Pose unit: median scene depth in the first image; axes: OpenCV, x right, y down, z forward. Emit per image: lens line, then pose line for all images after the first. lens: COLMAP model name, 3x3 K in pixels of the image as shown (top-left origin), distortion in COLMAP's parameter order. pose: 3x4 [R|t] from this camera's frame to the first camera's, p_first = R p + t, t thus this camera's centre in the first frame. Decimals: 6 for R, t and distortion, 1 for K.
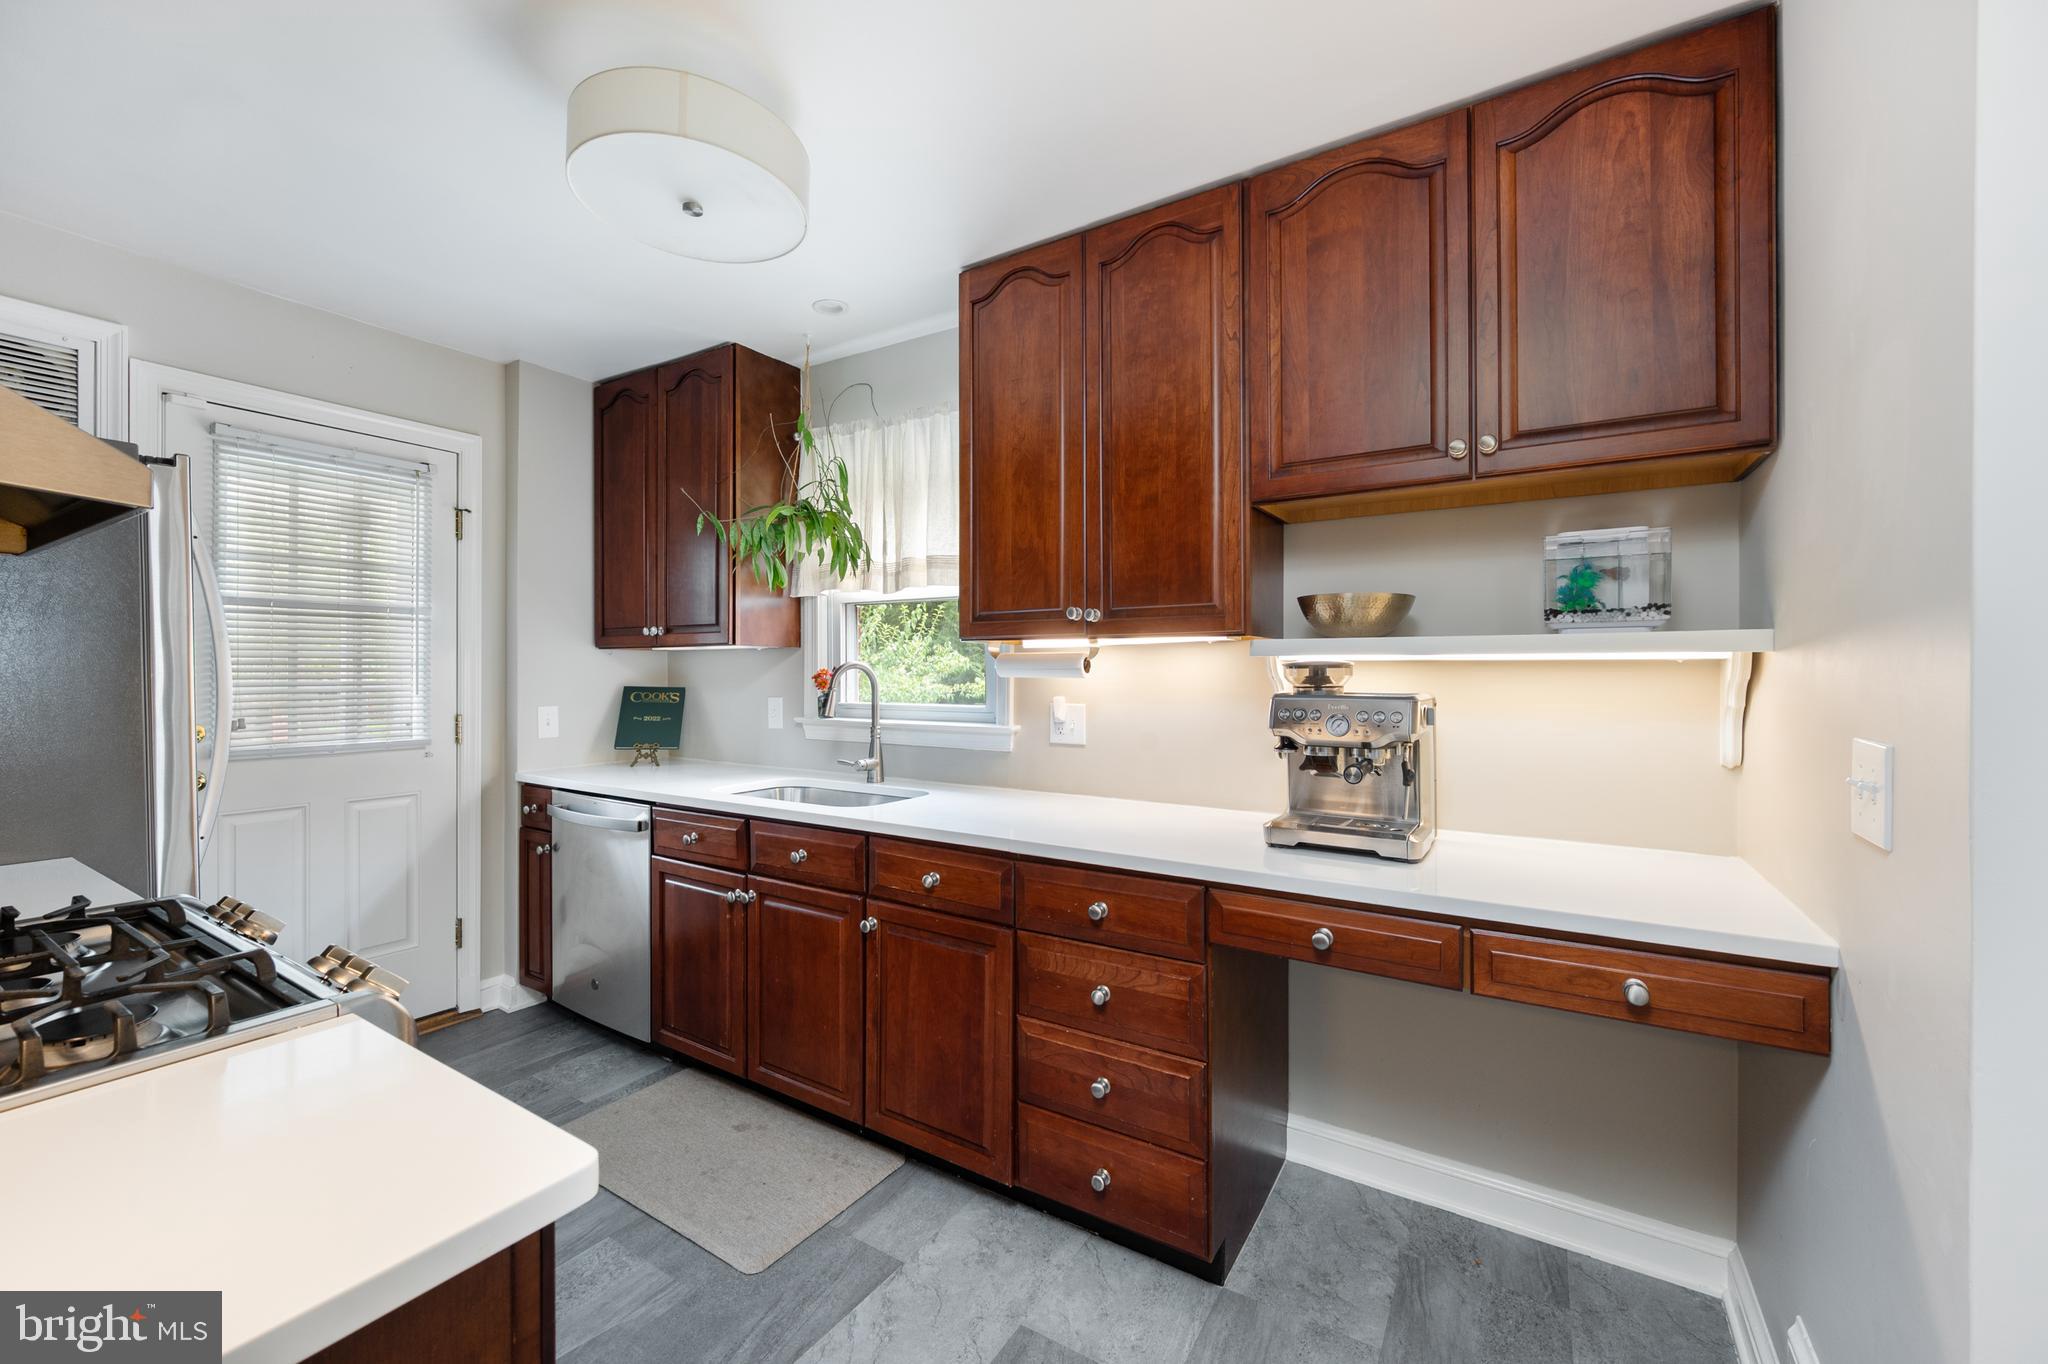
lens RADIAL K [[813.7, 0, 1020.8], [0, 813.7, 669.2], [0, 0, 1]] dist [0.001194, 0.000056]
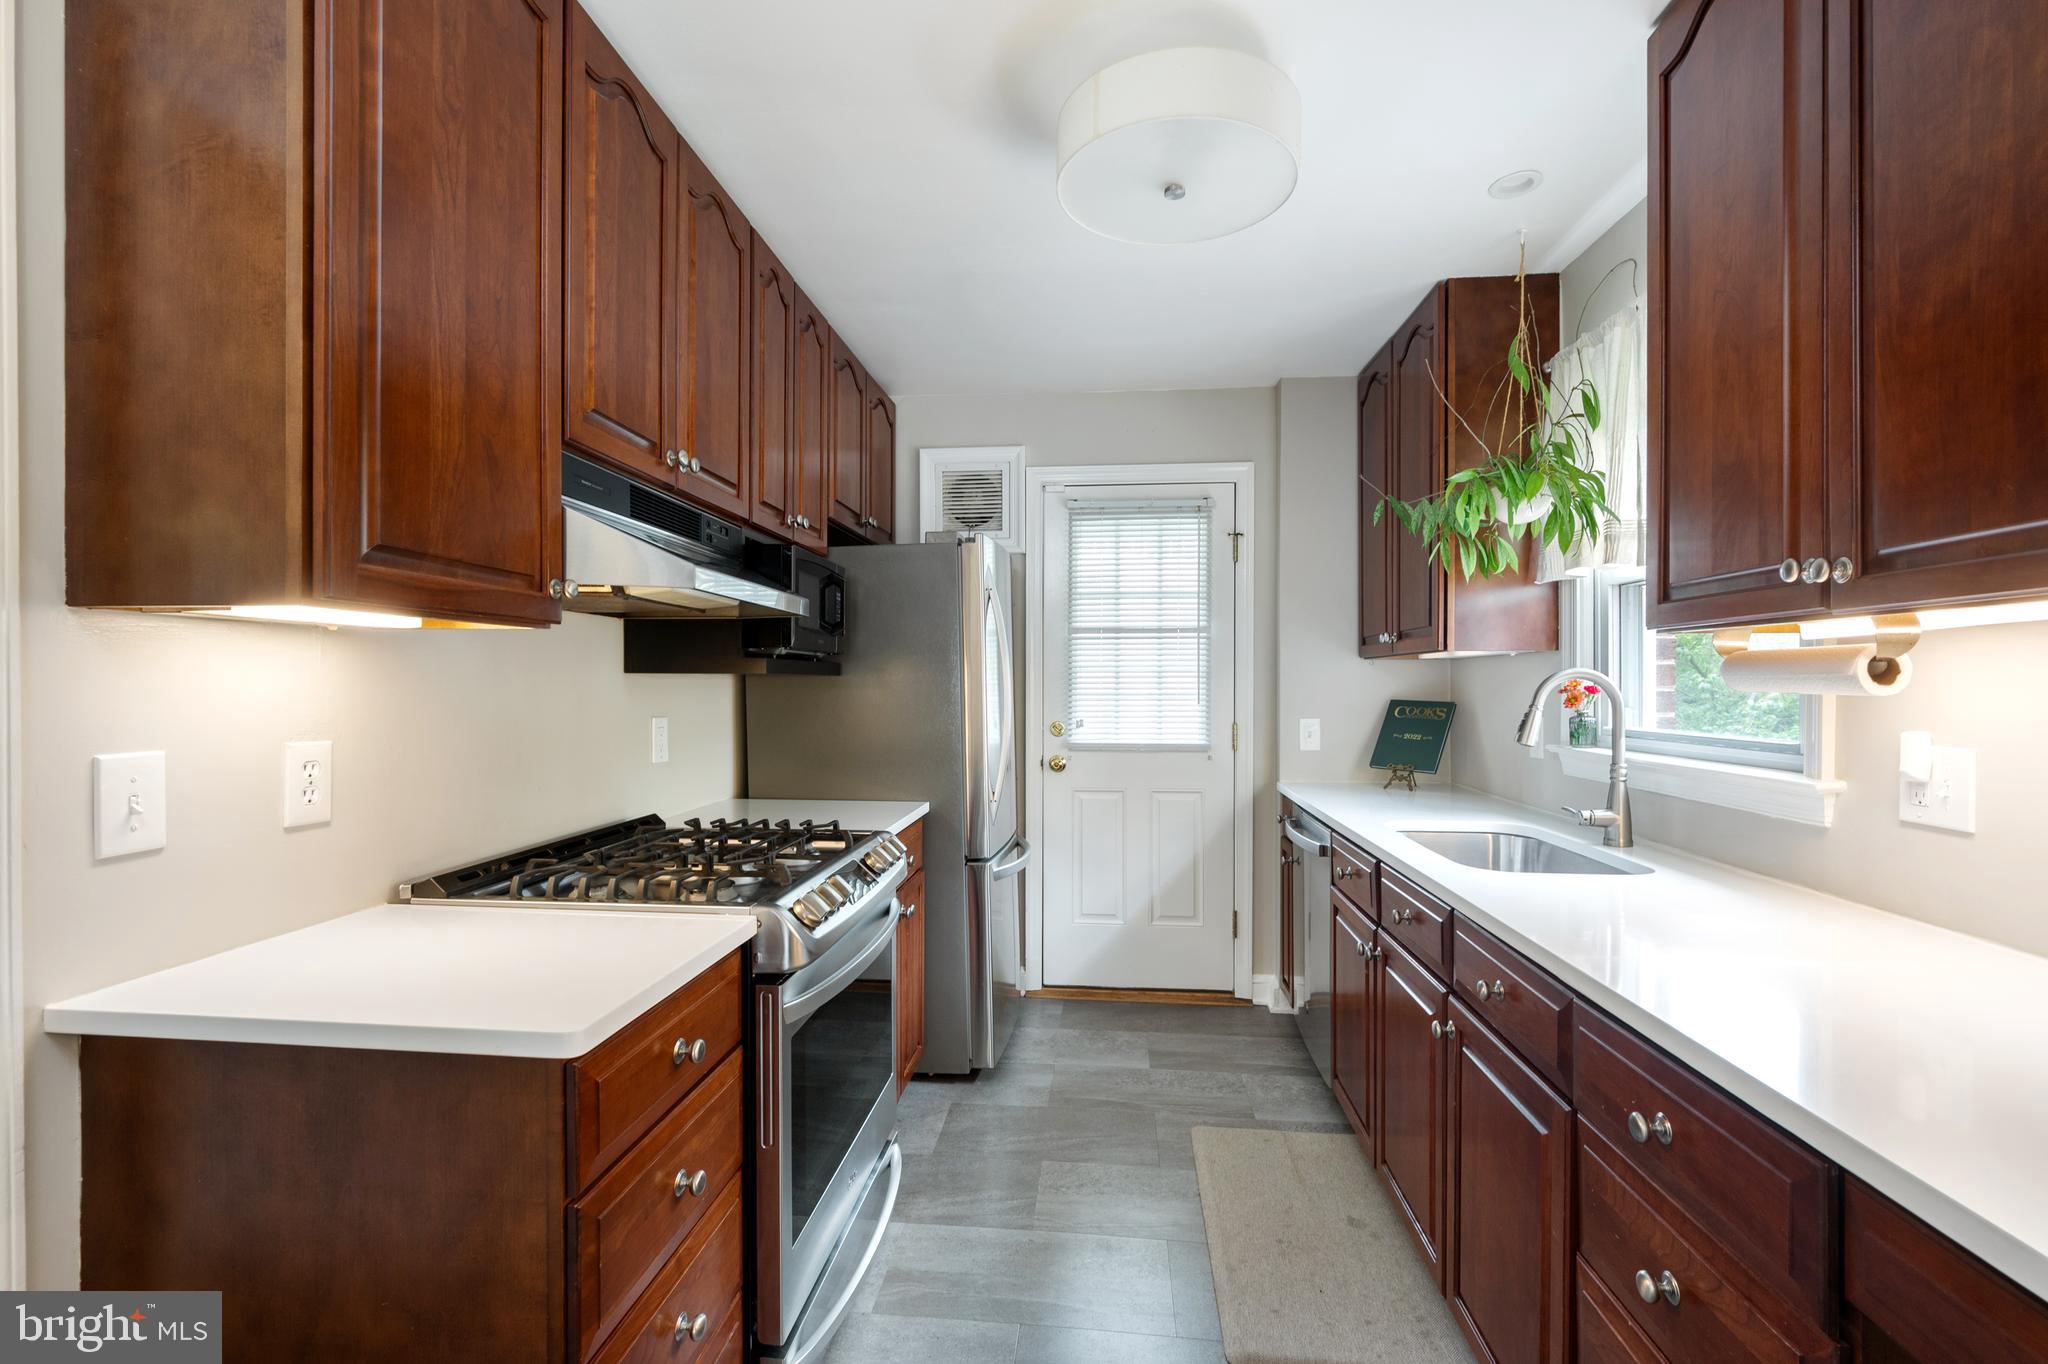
lens RADIAL K [[894.3, 0, 1024.4], [0, 894.3, 690.0], [0, 0, 1]] dist [-0.004103, -0.000310]
pose [[0.451304, 0.005384, -0.892354, 0.257656], [0.003450, 0.999964, 0.007778, 0.001035], [0.892364, -0.006589, 0.451269, 0.220555]]
